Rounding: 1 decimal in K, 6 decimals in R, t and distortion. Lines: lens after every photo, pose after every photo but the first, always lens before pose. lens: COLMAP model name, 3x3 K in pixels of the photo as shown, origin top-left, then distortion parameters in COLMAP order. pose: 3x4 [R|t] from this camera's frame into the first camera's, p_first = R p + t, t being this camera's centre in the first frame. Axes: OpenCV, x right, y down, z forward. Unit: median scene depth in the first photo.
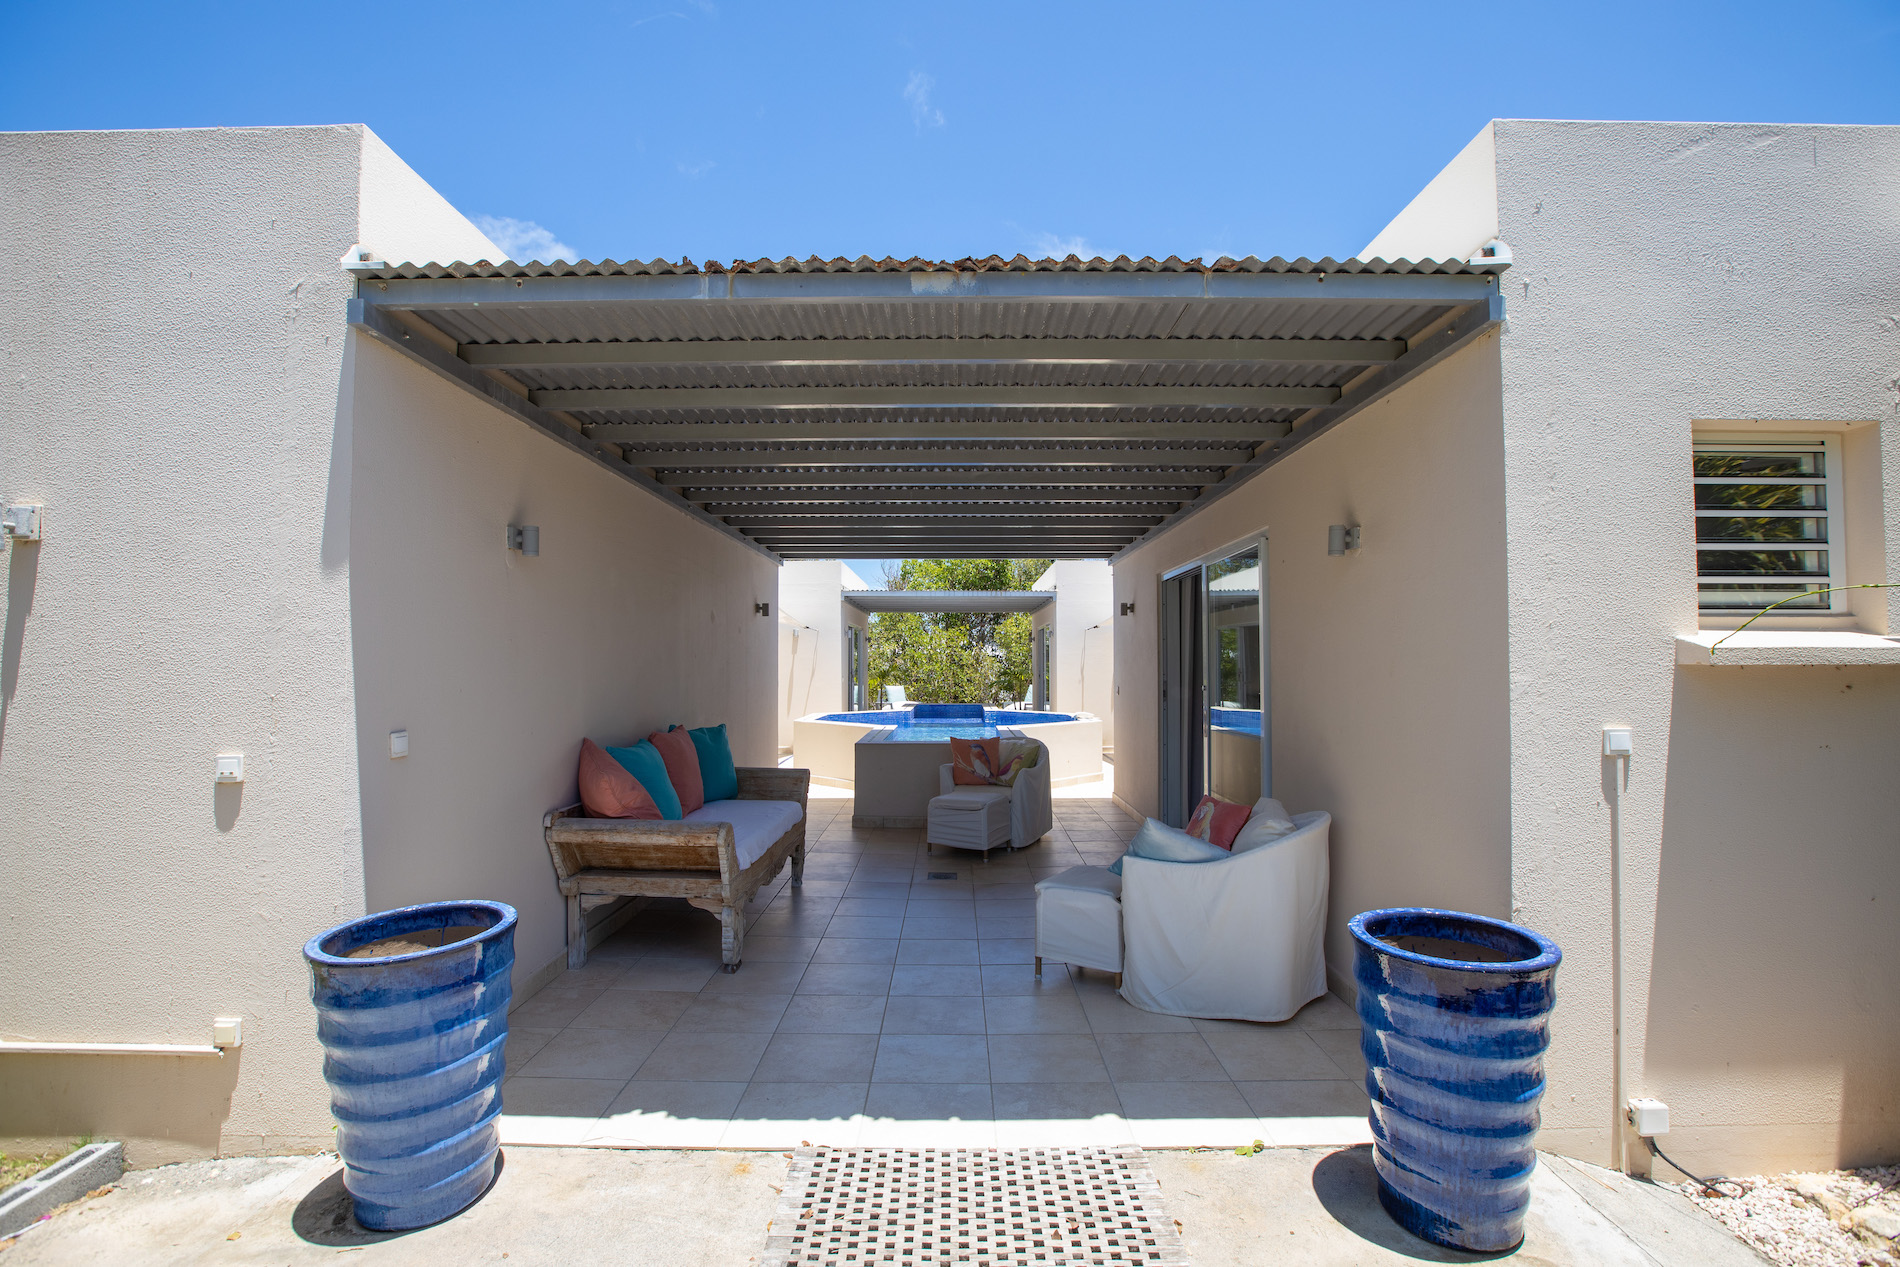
lens RADIAL K [[881.7, 0, 946.9], [0, 881.7, 640.8], [0, 0, 1]] dist [-0.058098, 0.024168]
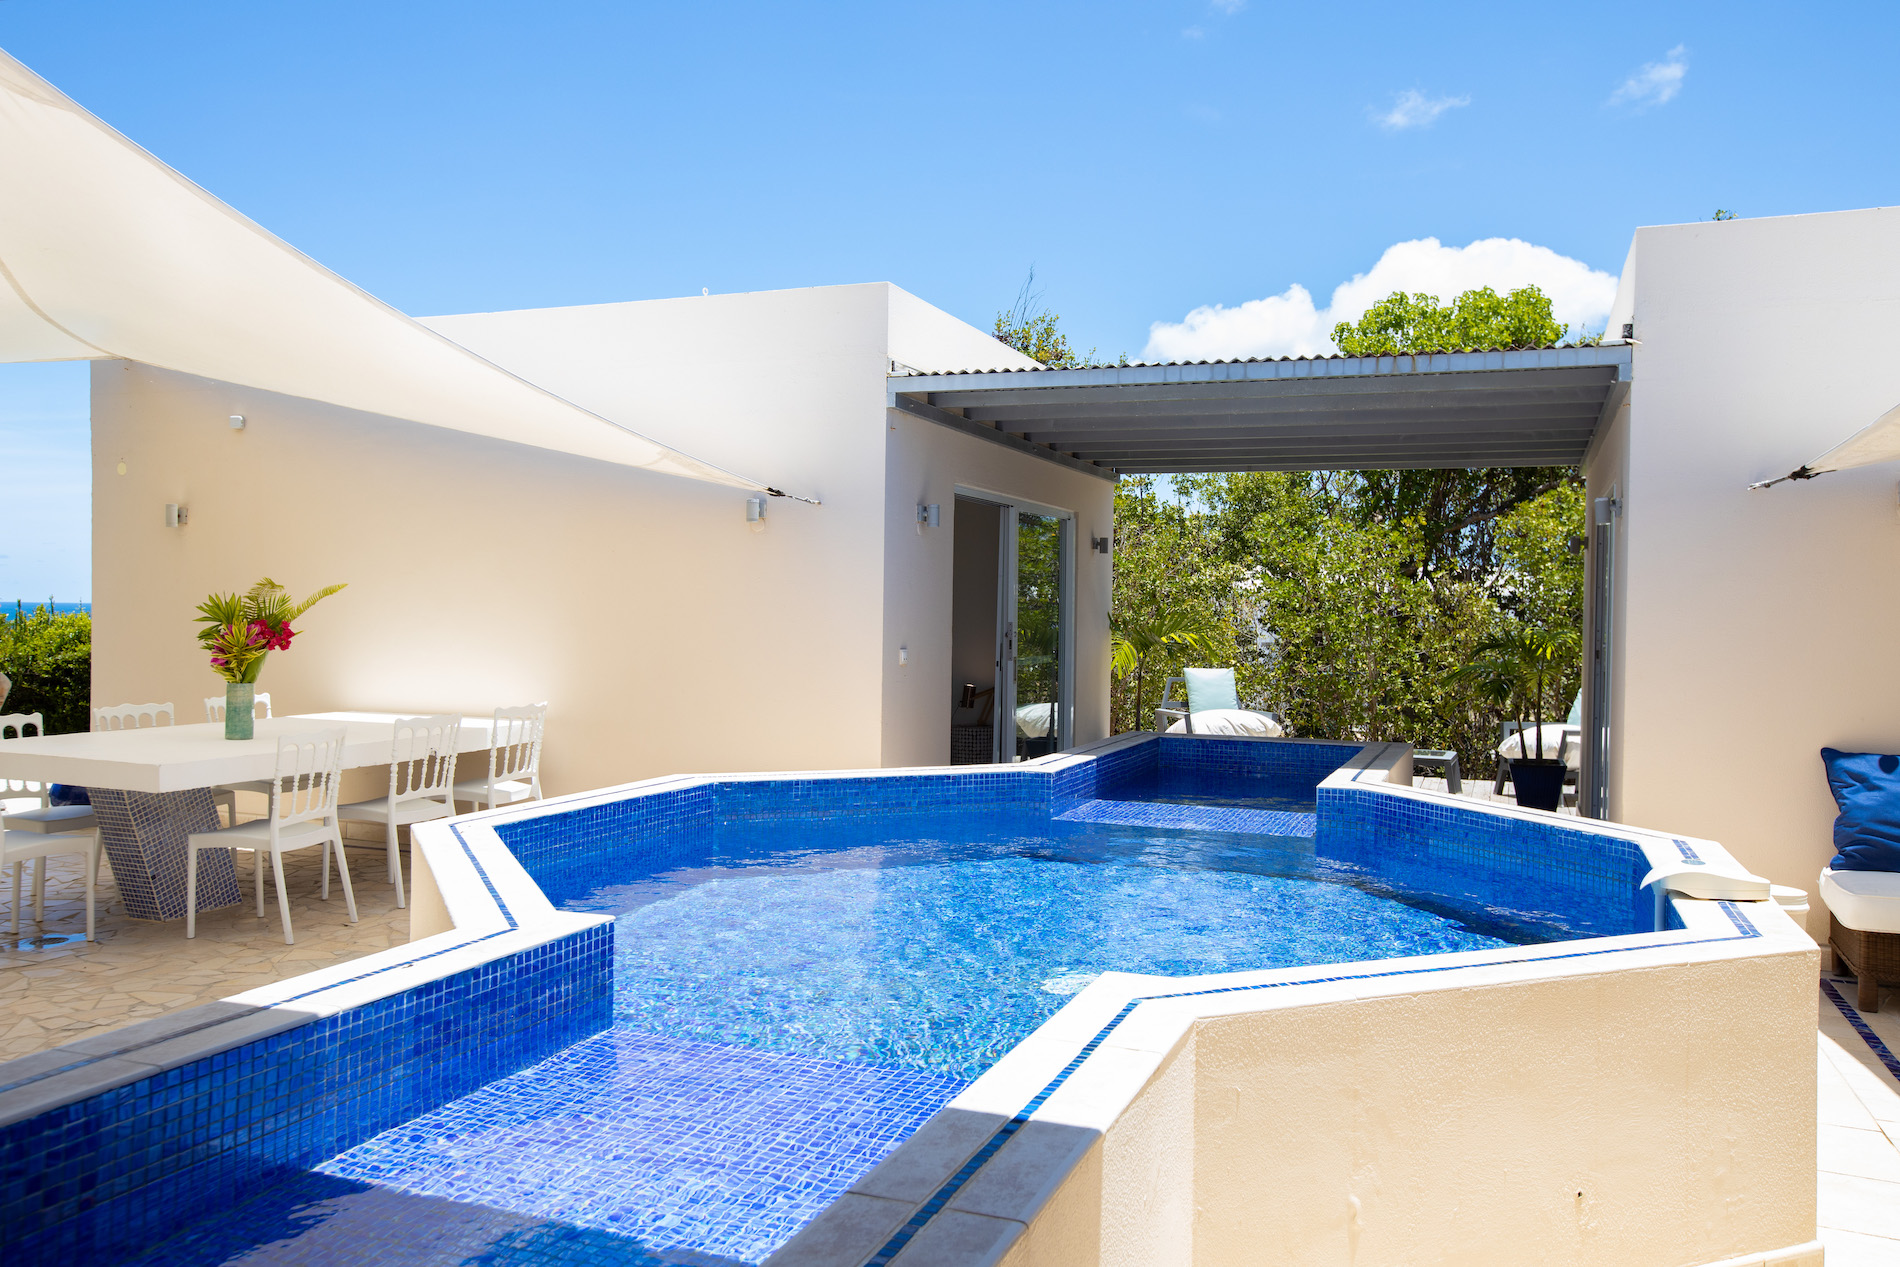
lens RADIAL K [[1467.5, 0, 954.0], [0, 1467.5, 634.0], [0, 0, 1]] dist [0.024285, 0.010812]
pose [[0.936420, 0.023286, -0.350109, 0.085311], [-0.008989, 0.999060, 0.042408, 0.012040], [0.350767, -0.036564, 0.935749, 0.469770]]
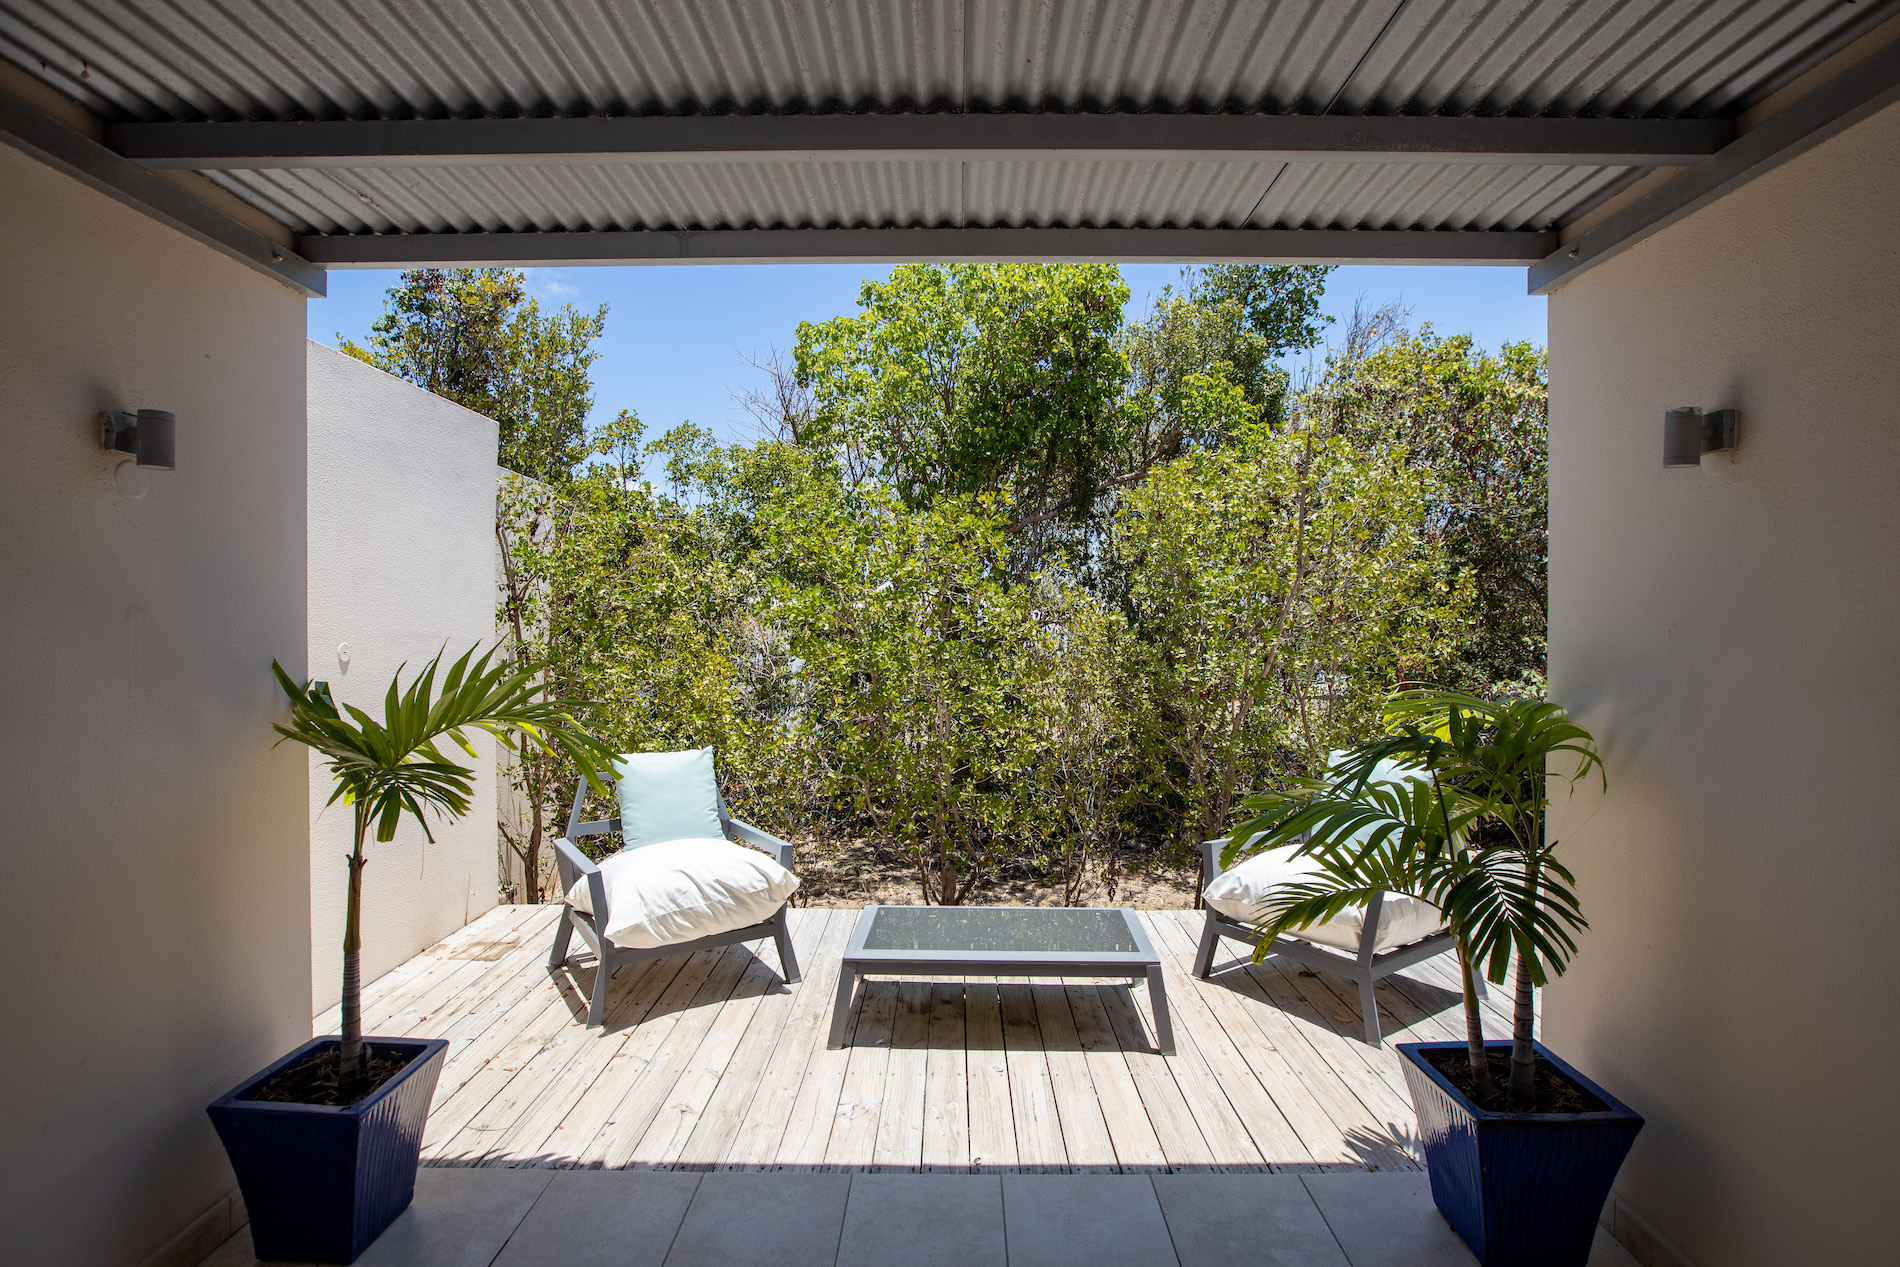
lens RADIAL K [[903.2, 0, 947.0], [0, 903.2, 640.0], [0, 0, 1]] dist [-0.049490, 0.018607]
pose [[0.999998, 0.001302, -0.001320, 0.009505], [-0.001245, 0.999097, 0.042480, 0.021486], [0.001375, -0.042478, 0.999096, 1.067443]]
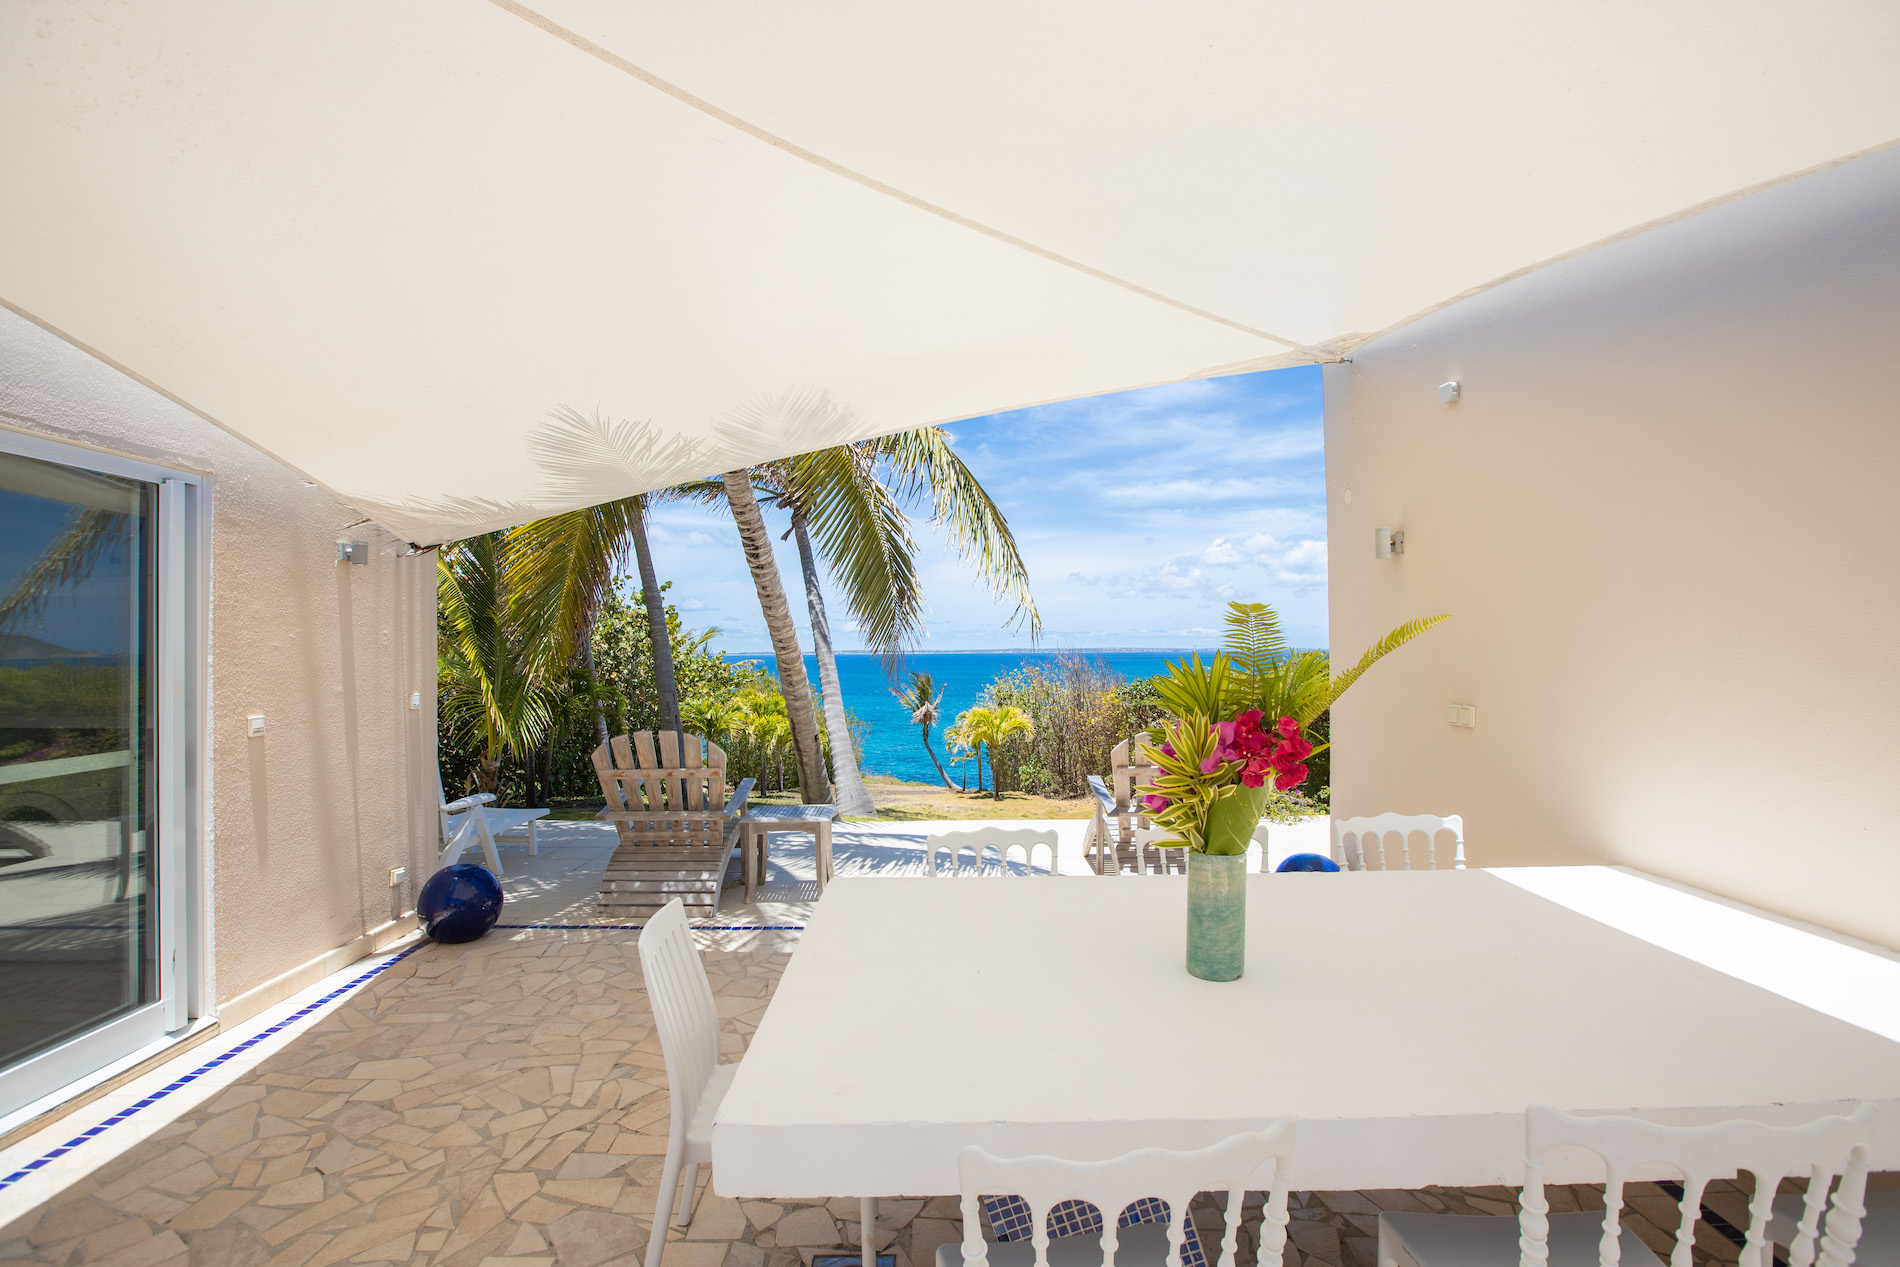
lens RADIAL K [[875.9, 0, 953.7], [0, 875.9, 640.6], [0, 0, 1]] dist [-0.055630, 0.022506]
pose [[0.019928, -0.005551, -0.999786, -0.166090], [0.031626, 0.999488, -0.004919, 0.019030], [0.999301, -0.031522, 0.020093, 0.788715]]
